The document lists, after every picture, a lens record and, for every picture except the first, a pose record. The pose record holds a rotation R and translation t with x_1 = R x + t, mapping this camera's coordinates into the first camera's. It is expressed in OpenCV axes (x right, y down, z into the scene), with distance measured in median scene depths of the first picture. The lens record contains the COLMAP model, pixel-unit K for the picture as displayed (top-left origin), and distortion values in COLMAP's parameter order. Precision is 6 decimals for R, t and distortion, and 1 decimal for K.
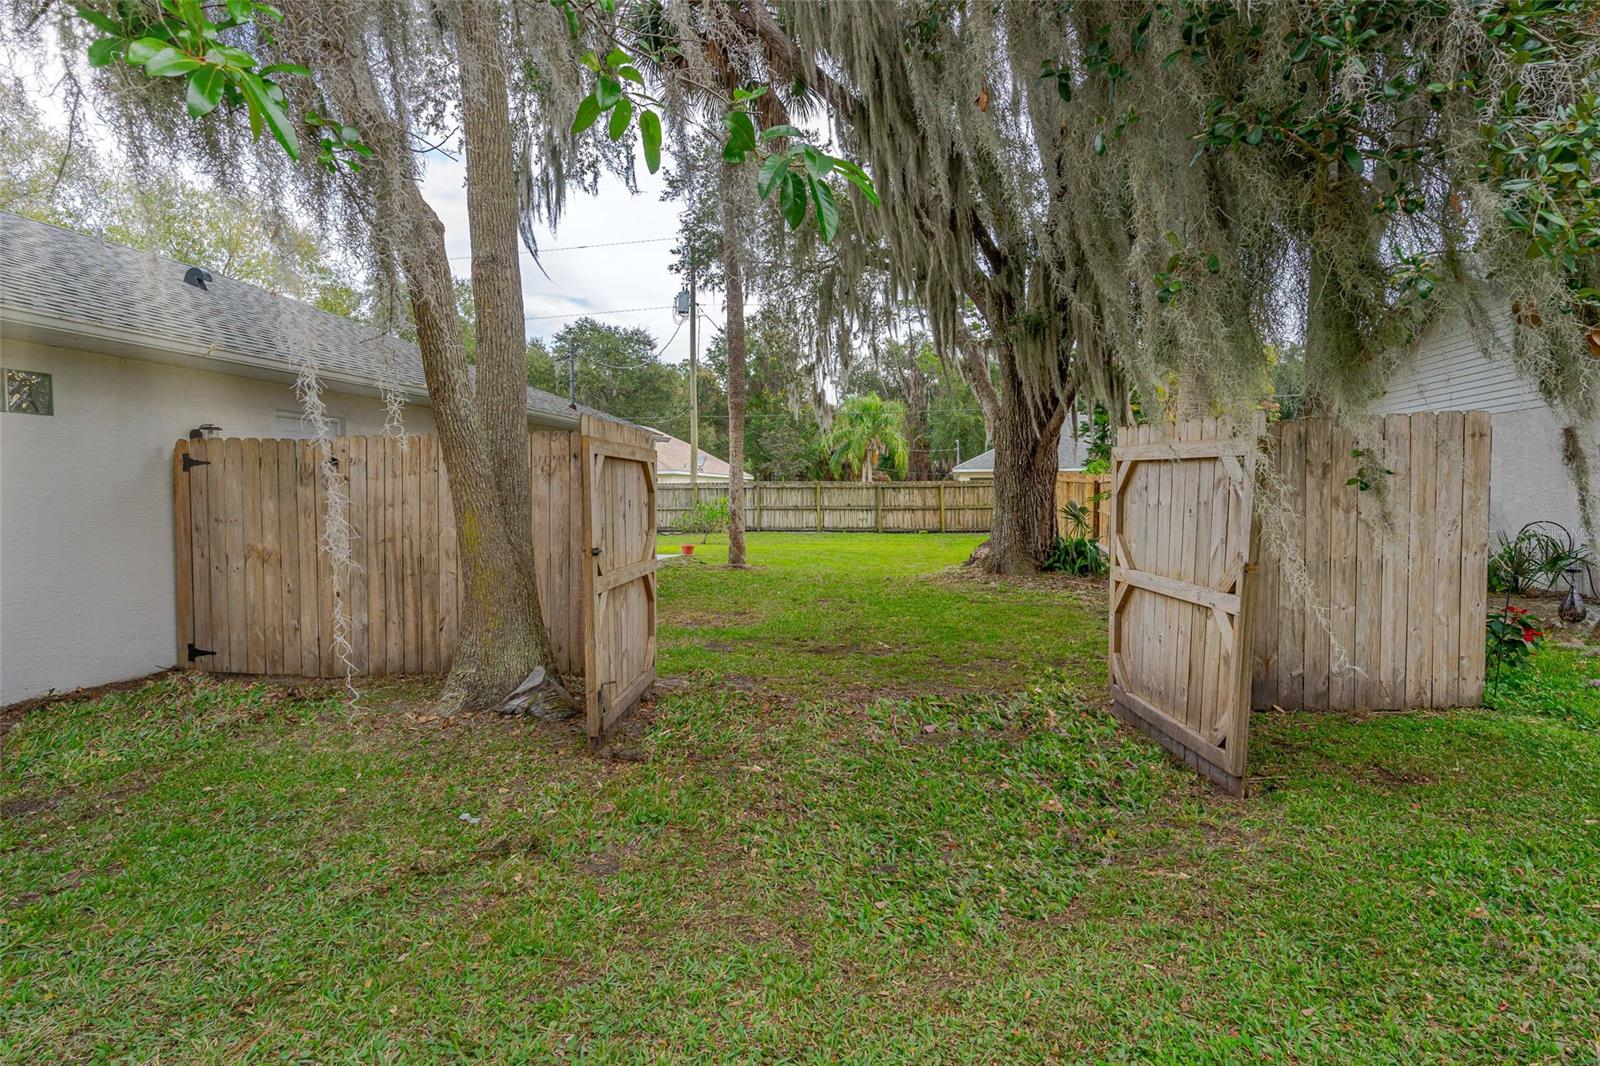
lens RADIAL K [[877.2, 0, 800.0], [0, 877.2, 533.0], [0, 0, 1]] dist [0.000778, 0.000317]
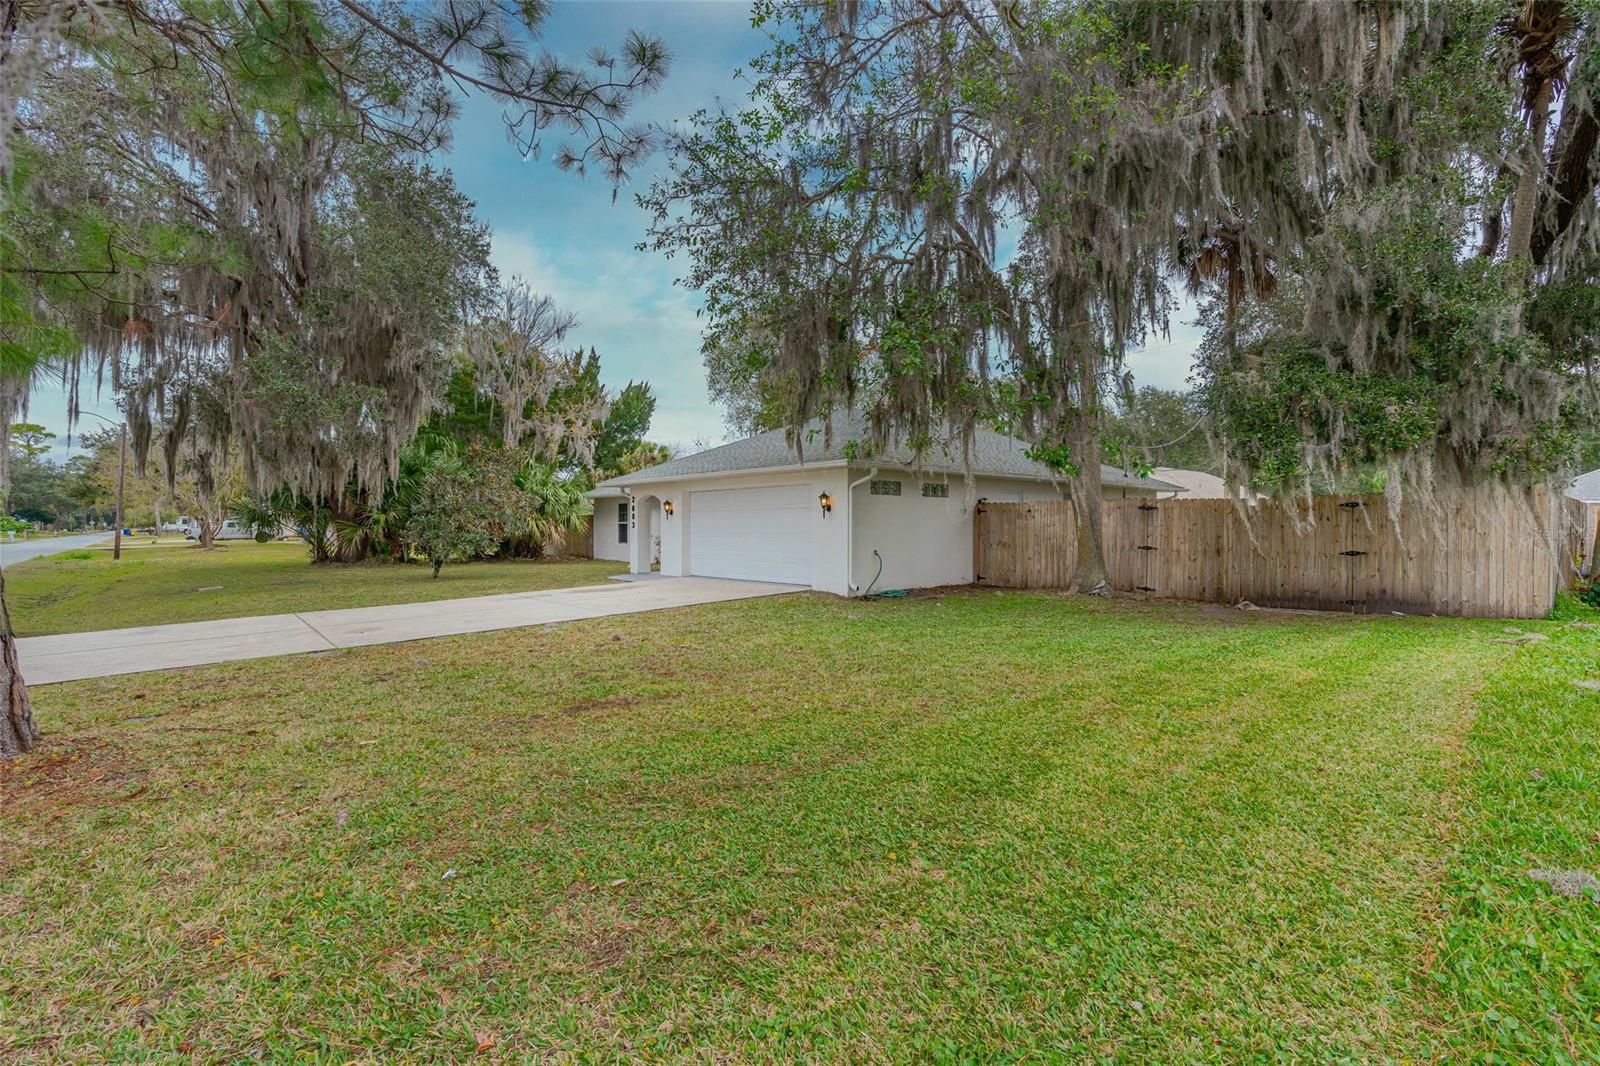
lens RADIAL K [[783.1, 0, 800.0], [0, 783.1, 533.0], [0, 0, 1]] dist [-0.000743, 0.000087]
pose [[0.787273, 0.007171, -0.616563, 0.432534], [-0.028412, 0.999292, -0.024656, 0.072083], [0.615950, 0.036928, 0.786920, -1.411031]]
